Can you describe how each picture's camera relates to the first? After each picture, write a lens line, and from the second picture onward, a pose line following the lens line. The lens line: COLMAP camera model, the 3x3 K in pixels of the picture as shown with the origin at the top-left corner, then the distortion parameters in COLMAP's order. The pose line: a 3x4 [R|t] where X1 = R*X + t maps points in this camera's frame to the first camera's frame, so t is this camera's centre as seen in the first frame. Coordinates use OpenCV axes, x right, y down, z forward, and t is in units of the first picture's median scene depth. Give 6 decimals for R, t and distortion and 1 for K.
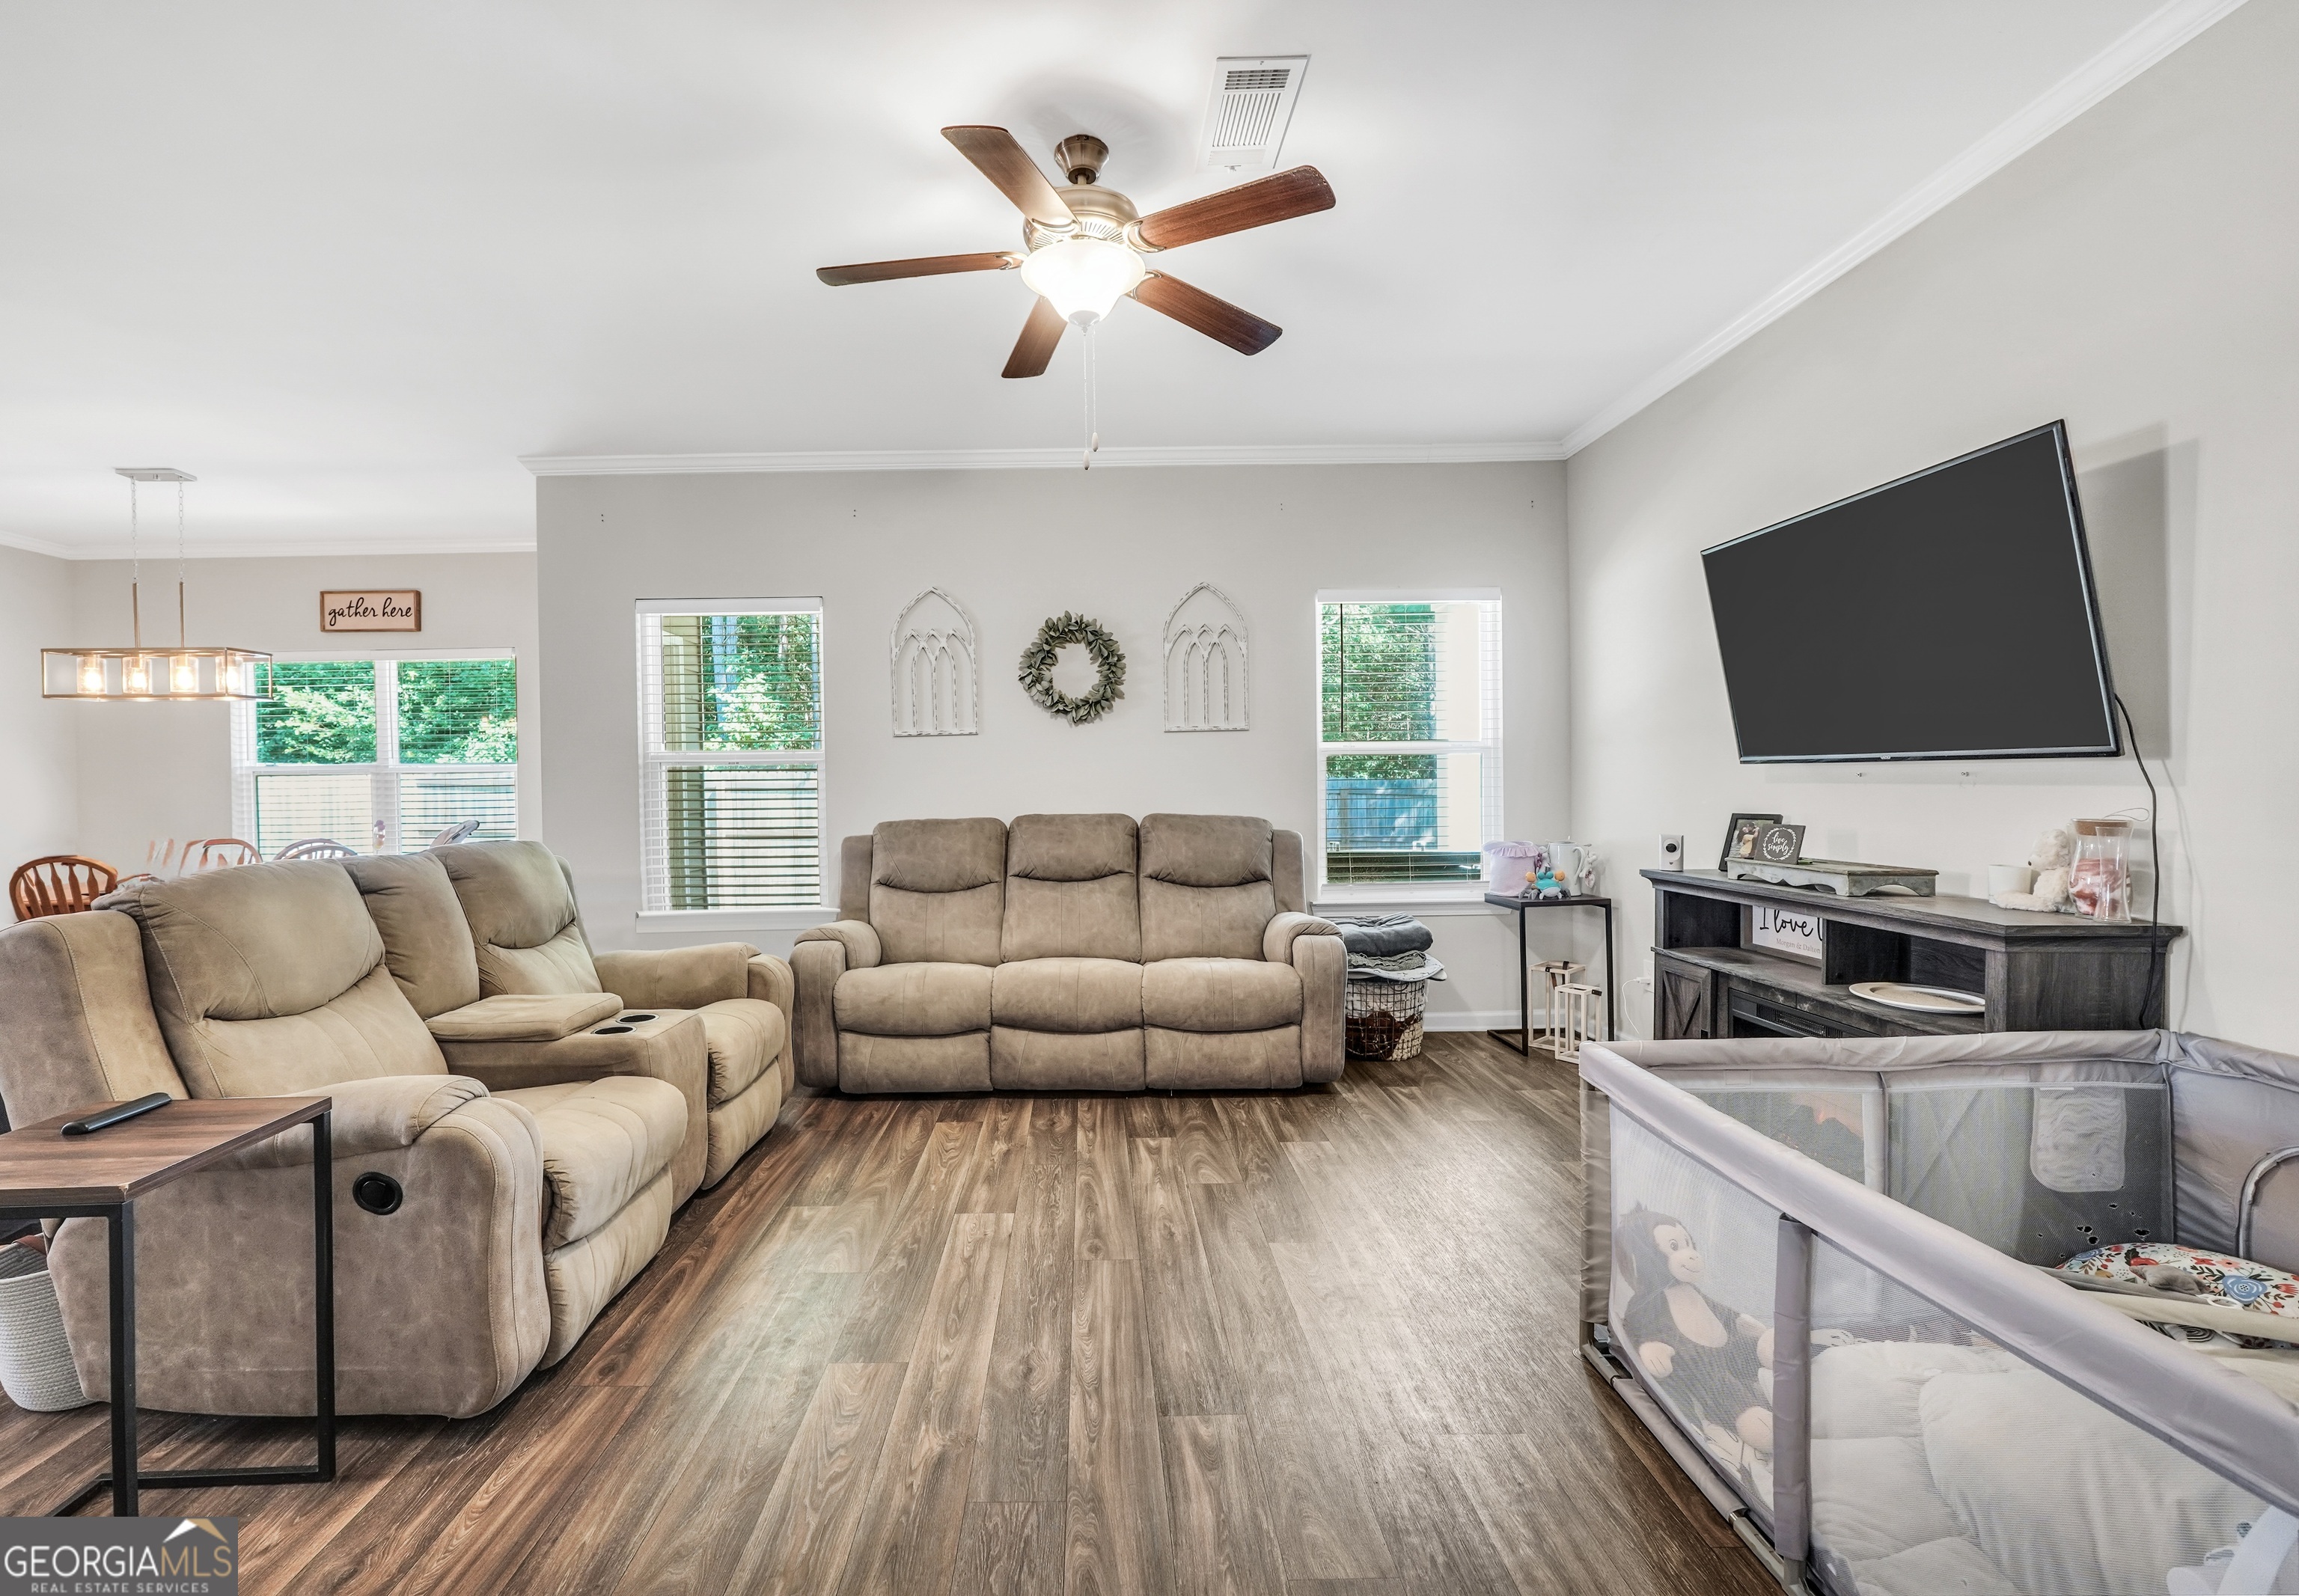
lens RADIAL K [[1004.0, 0, 1081.7], [0, 1004.0, 785.9], [0, 0, 1]] dist [-0.001644, -0.000061]
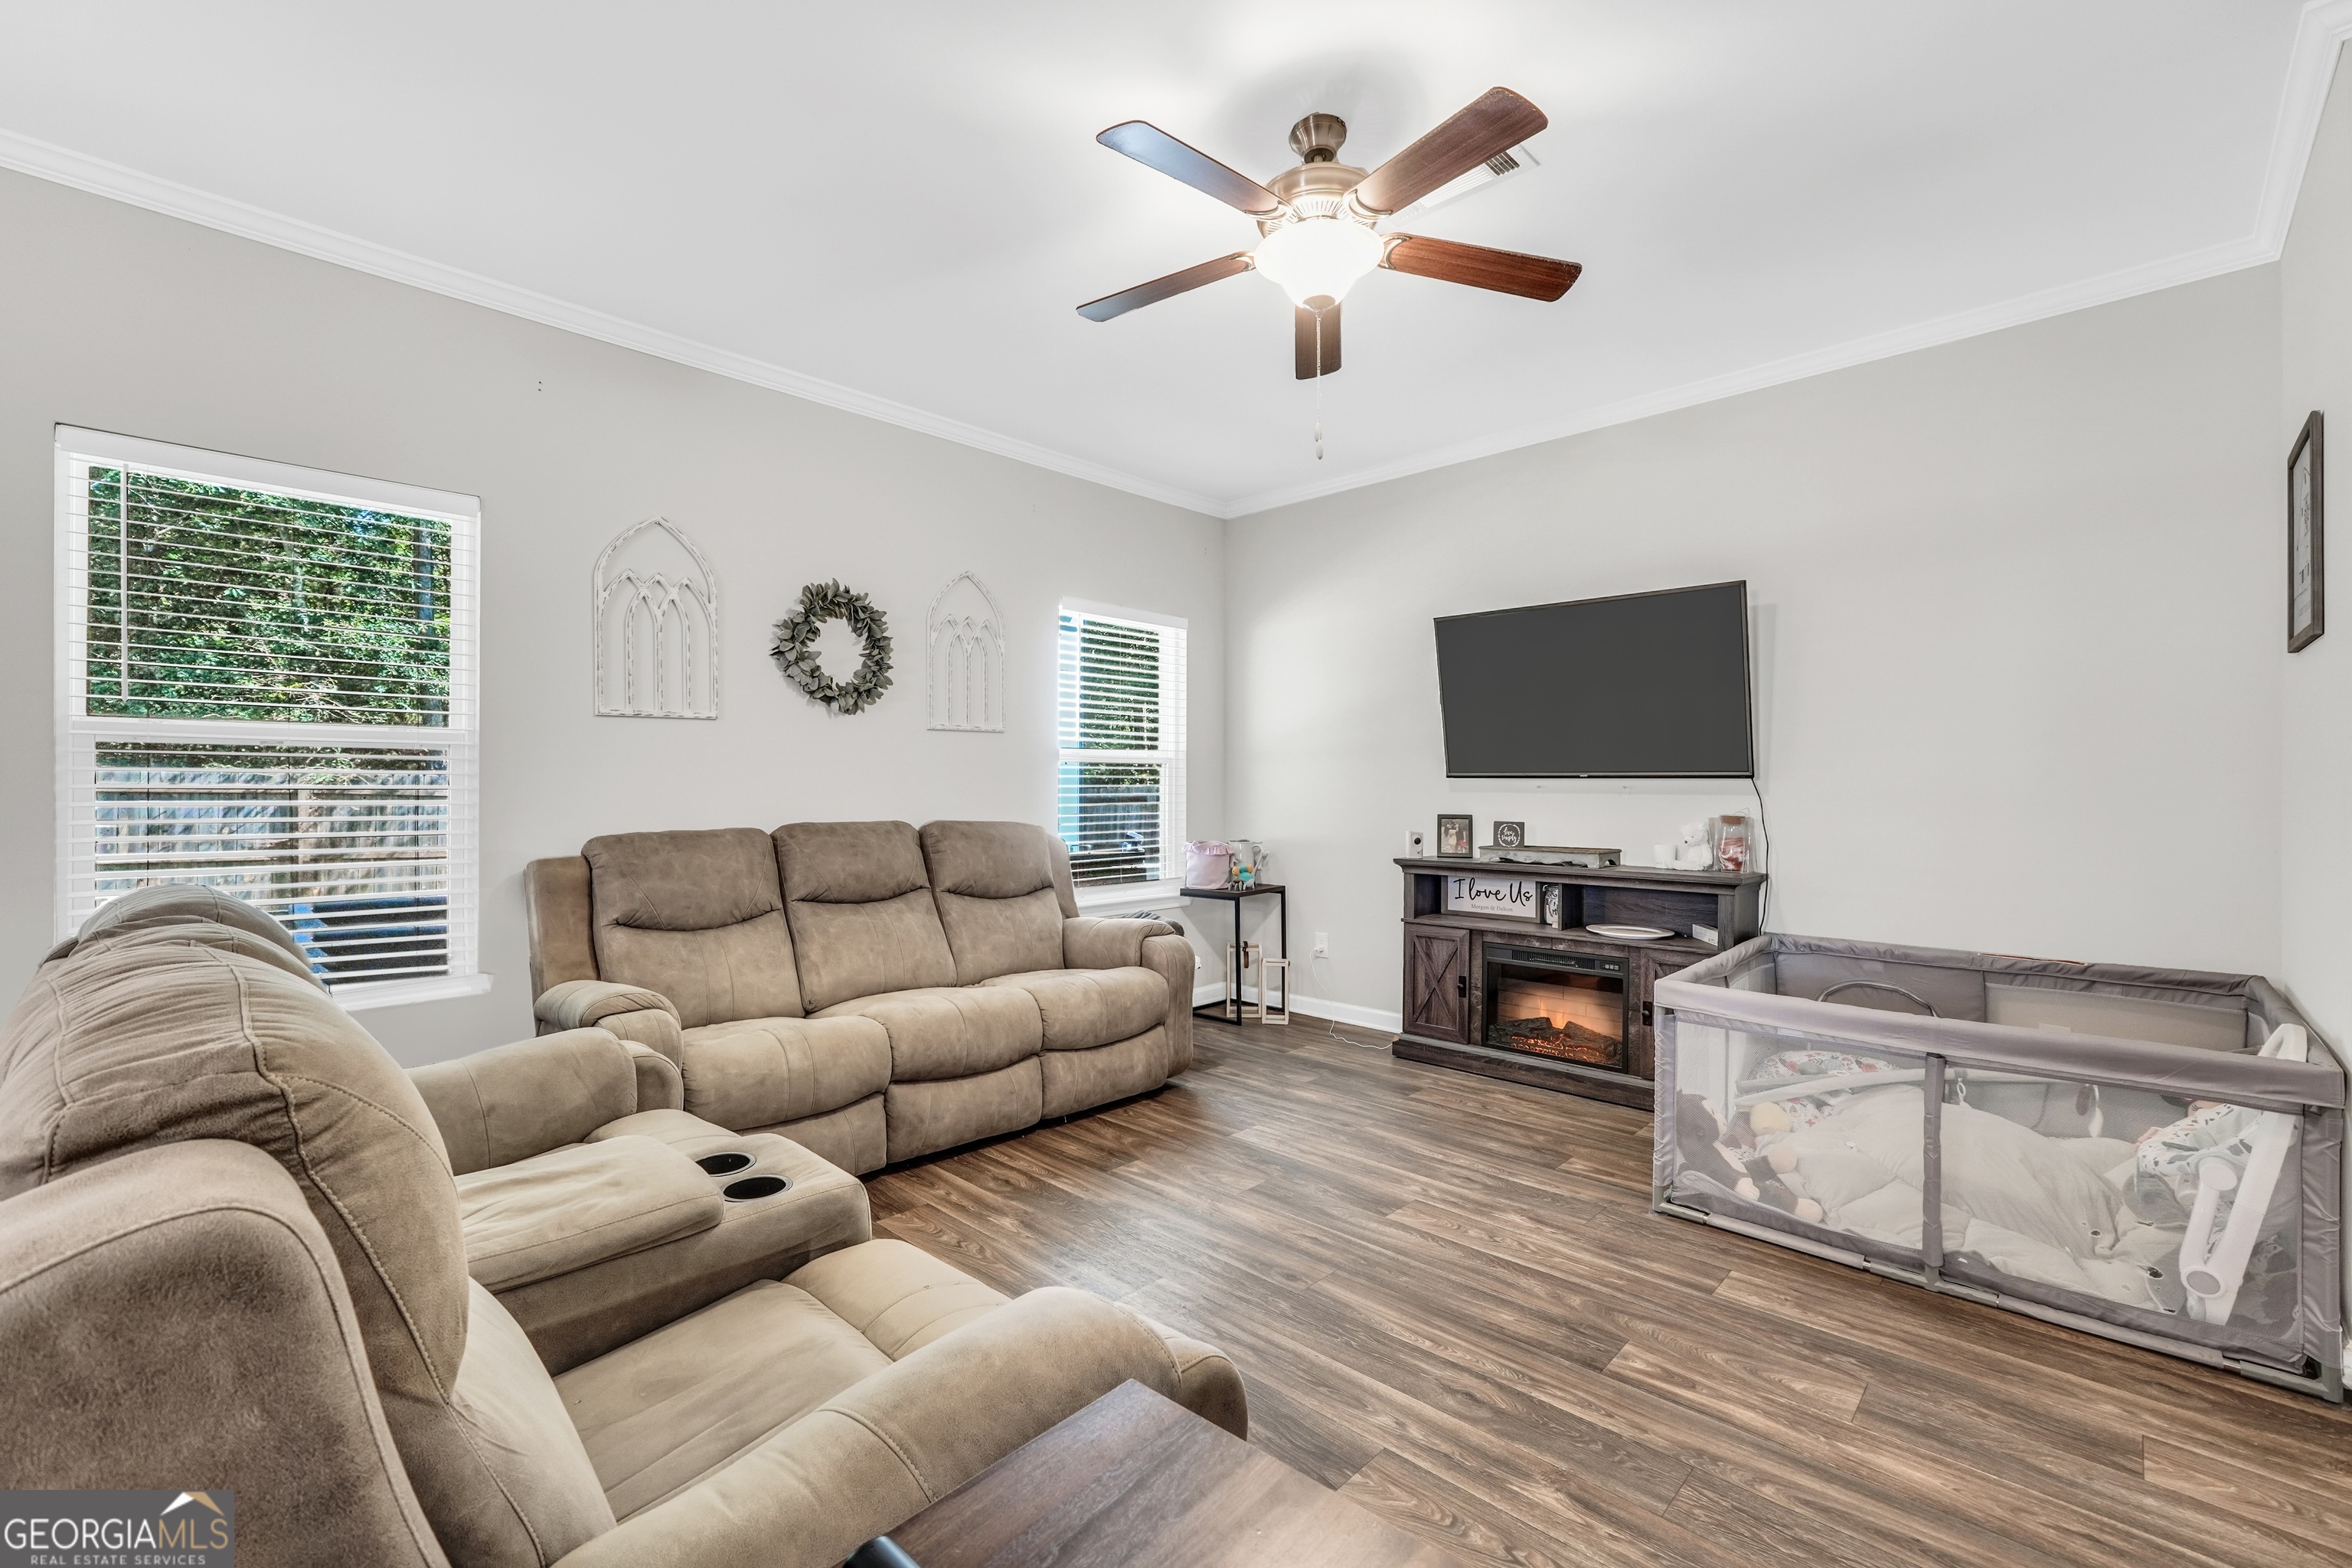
lens RADIAL K [[993.0, 0, 1150.6], [0, 993.0, 777.7], [0, 0, 1]] dist [-0.016855, 0.007042]
pose [[0.707089, 0.019589, 0.706853, -0.456938], [-0.007870, 0.999772, -0.019833, 0.006101], [-0.707081, 0.008461, 0.707082, 0.261875]]
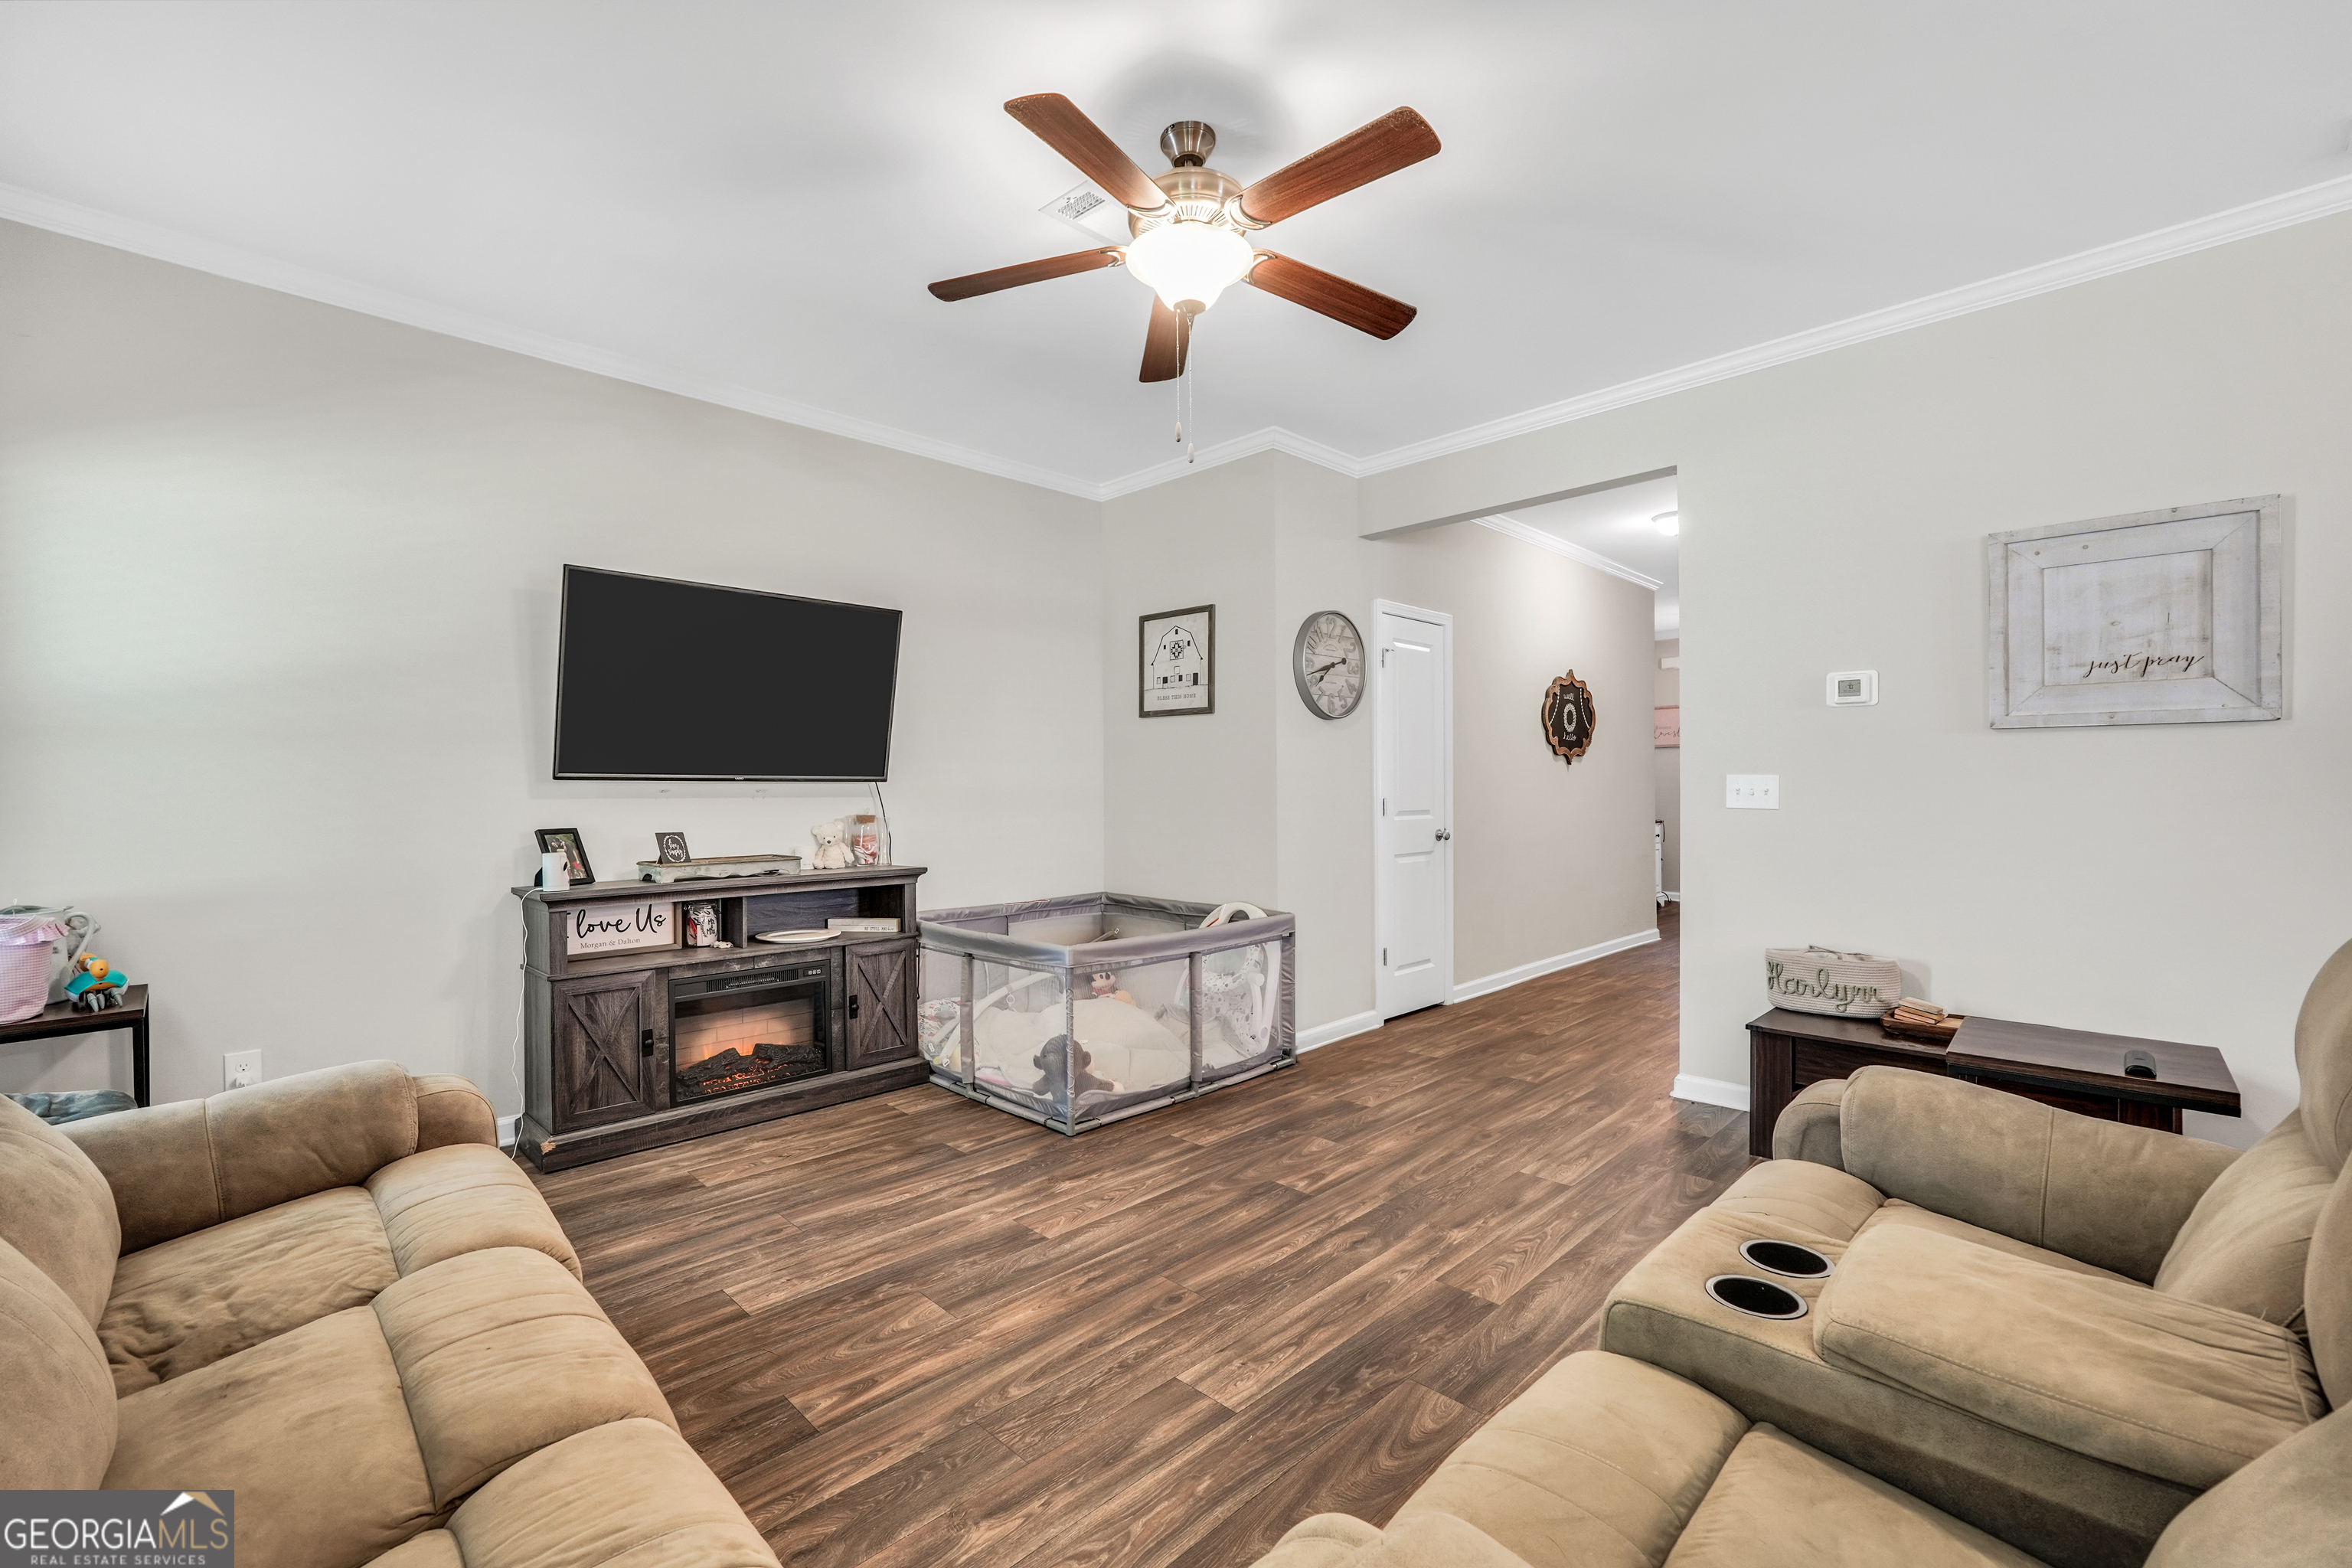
lens RADIAL K [[999.8, 0, 1159.7], [0, 999.8, 783.7], [0, 0, 1]] dist [-0.018537, 0.007371]
pose [[-0.702571, 0.018273, 0.711379, -0.383732], [0.015021, 0.999828, -0.010848, 0.001823], [-0.711455, 0.003064, -0.702725, 1.001931]]
